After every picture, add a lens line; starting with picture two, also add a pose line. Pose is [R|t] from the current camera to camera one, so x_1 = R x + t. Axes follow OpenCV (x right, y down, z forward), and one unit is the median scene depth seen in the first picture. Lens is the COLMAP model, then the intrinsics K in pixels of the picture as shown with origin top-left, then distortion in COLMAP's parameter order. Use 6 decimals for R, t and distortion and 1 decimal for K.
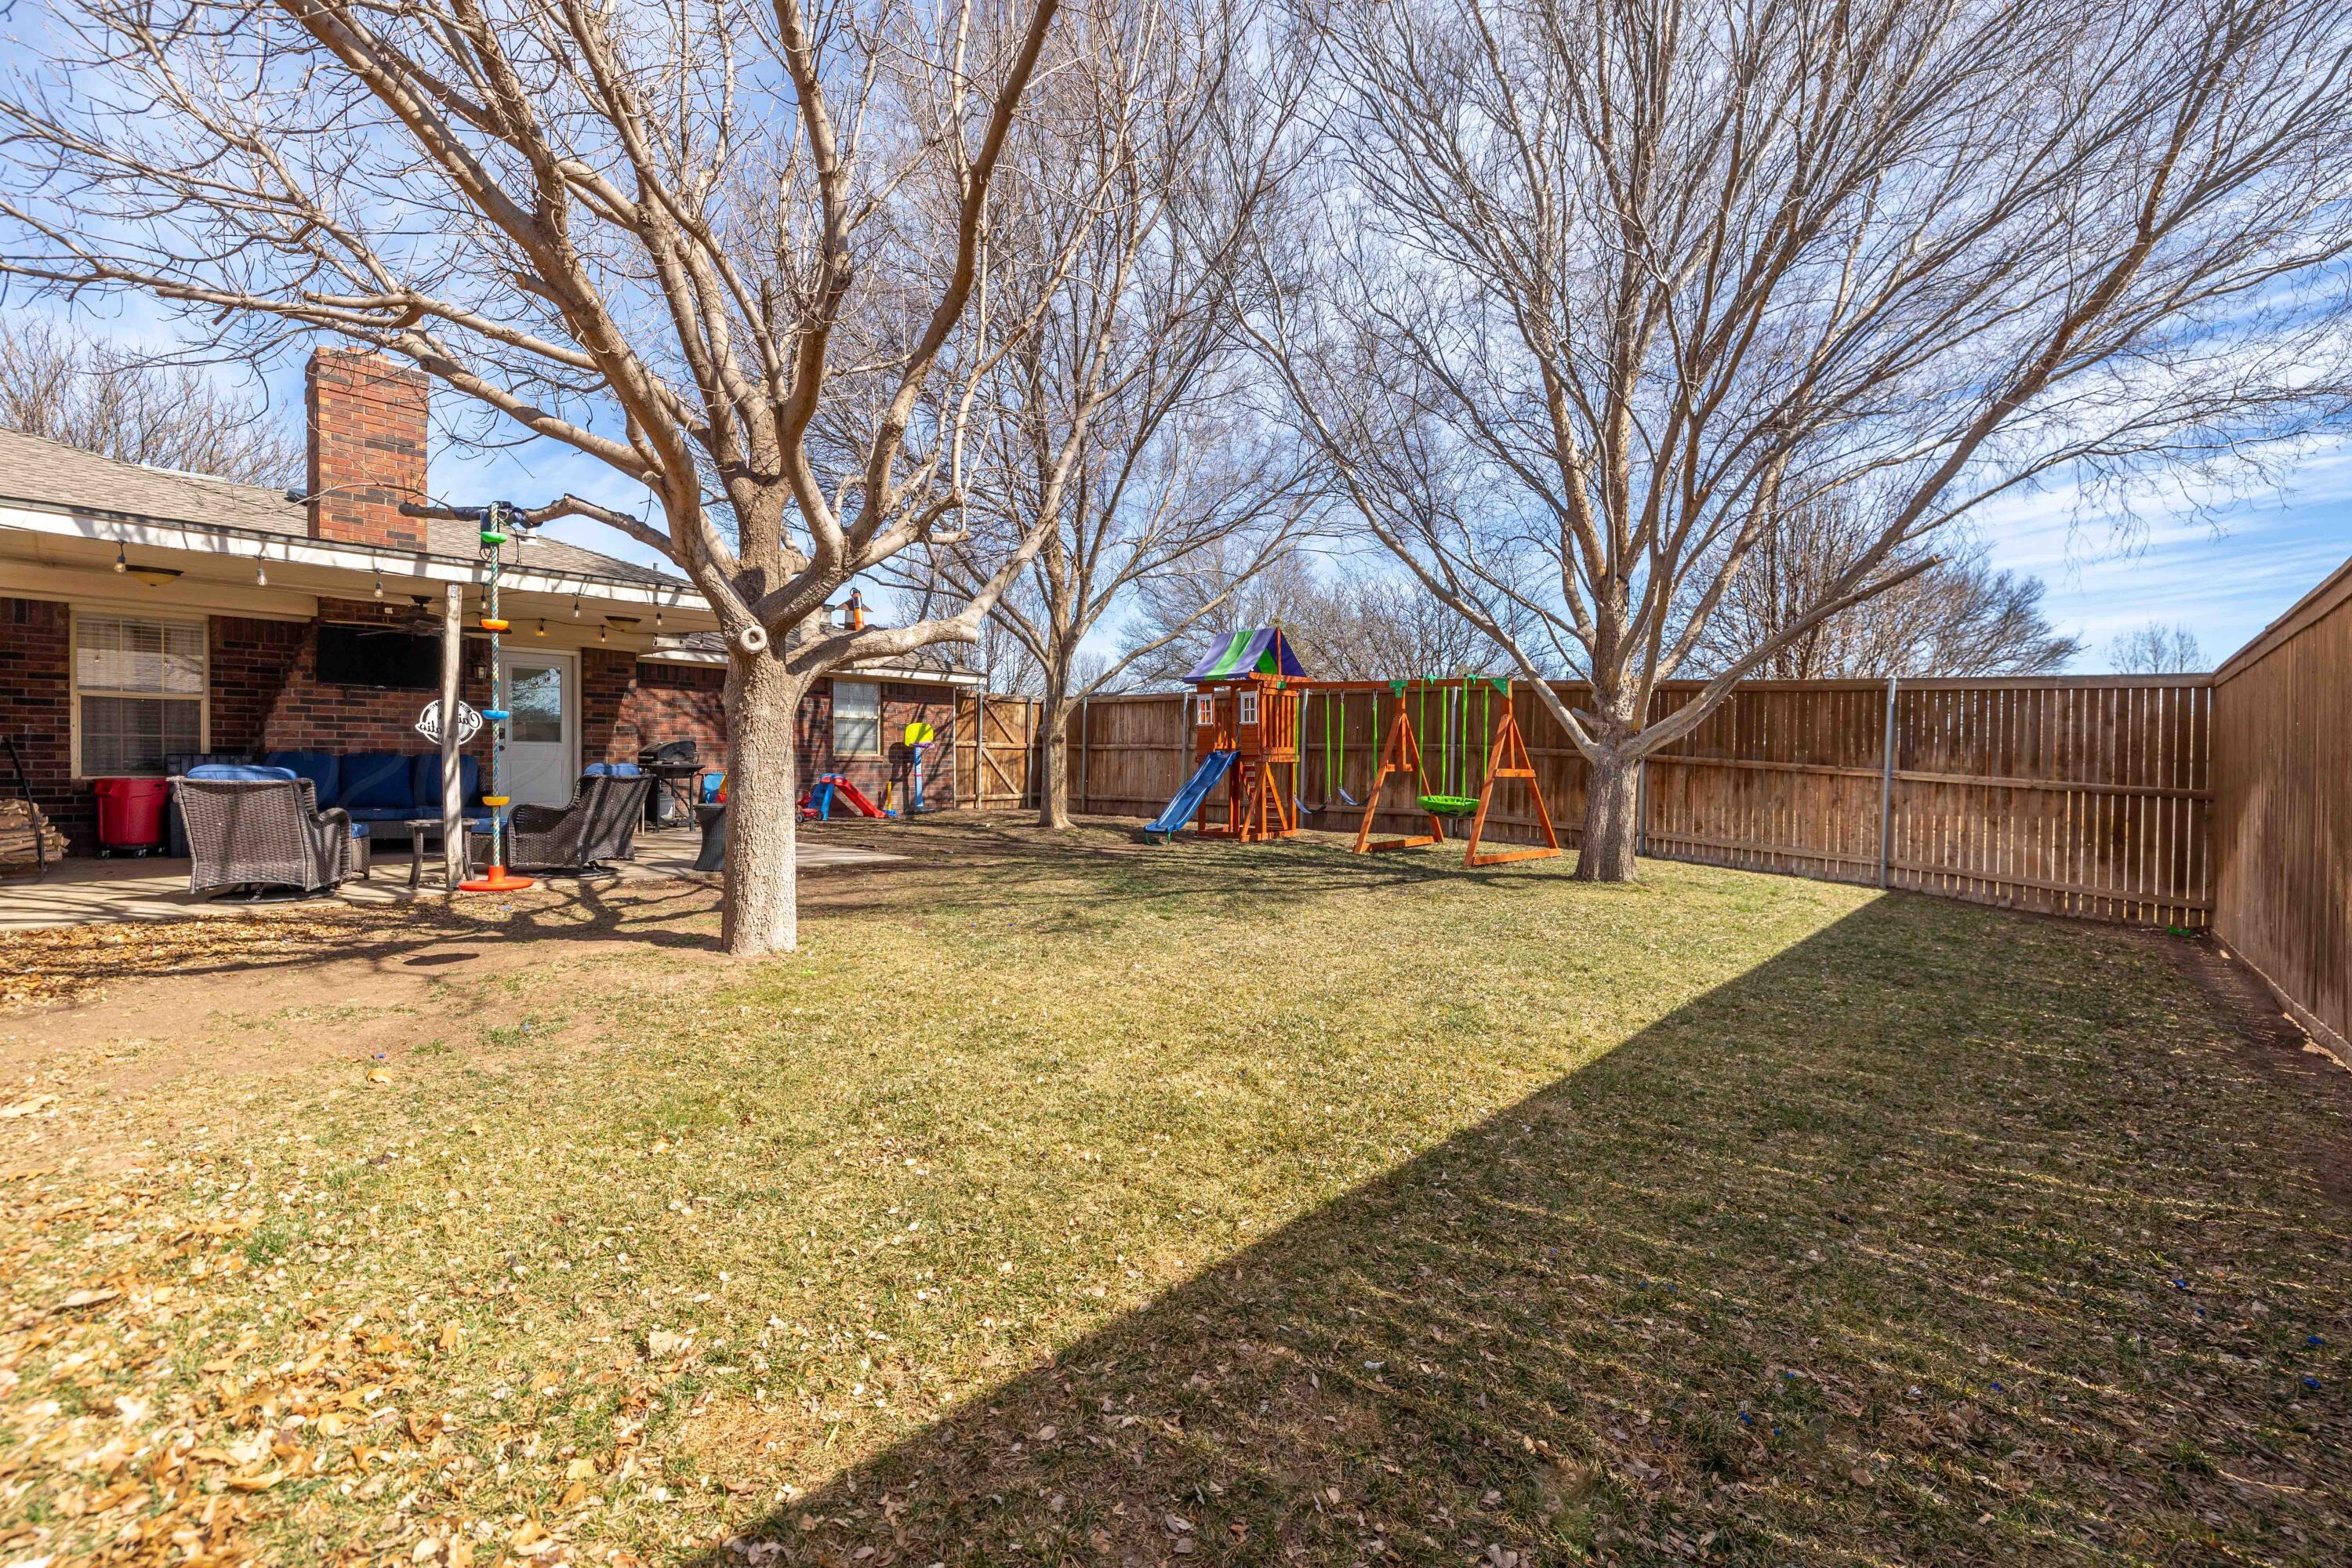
lens RADIAL K [[1003.5, 0, 1177.2], [0, 1003.5, 775.0], [0, 0, 1]] dist [0.000239, 0.000038]
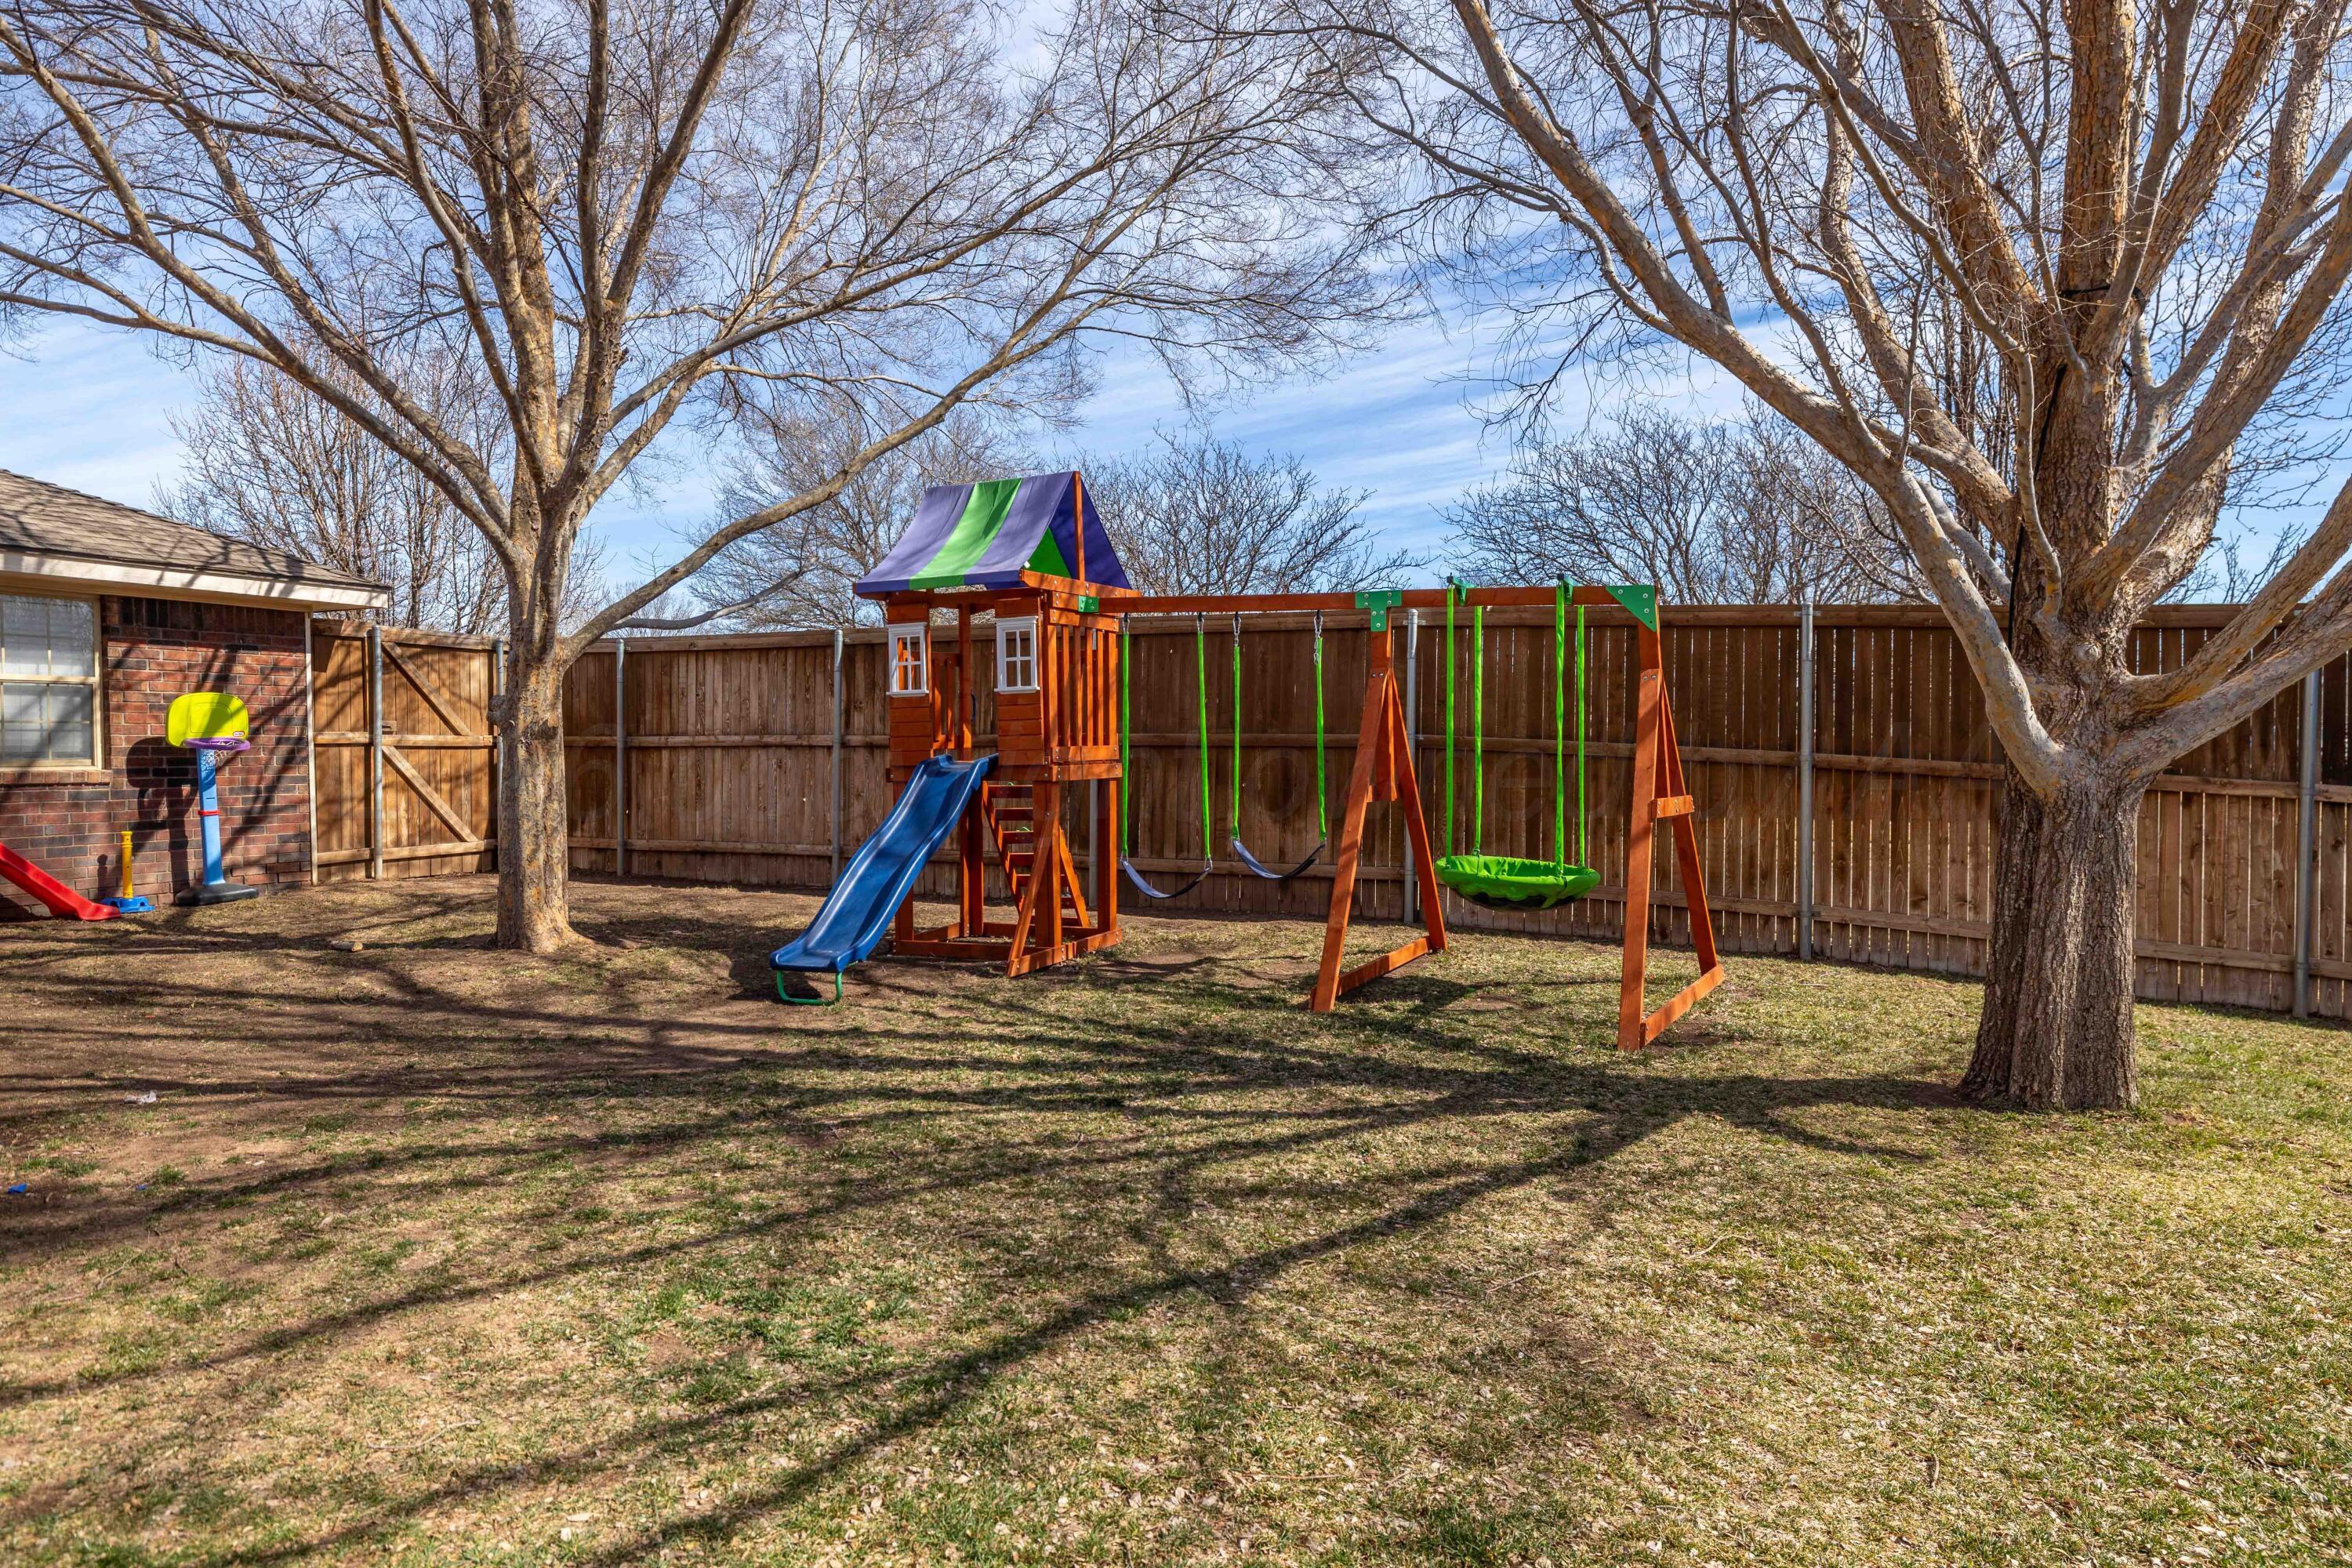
lens RADIAL K [[1434.2, 0, 1174.6], [0, 1434.2, 777.0], [0, 0, 1]] dist [-0.030426, -0.001148]
pose [[0.963719, -0.015406, 0.266472, -0.023895], [0.014219, 0.999879, 0.006385, -0.015855], [-0.266538, -0.002365, 0.963821, 0.346716]]
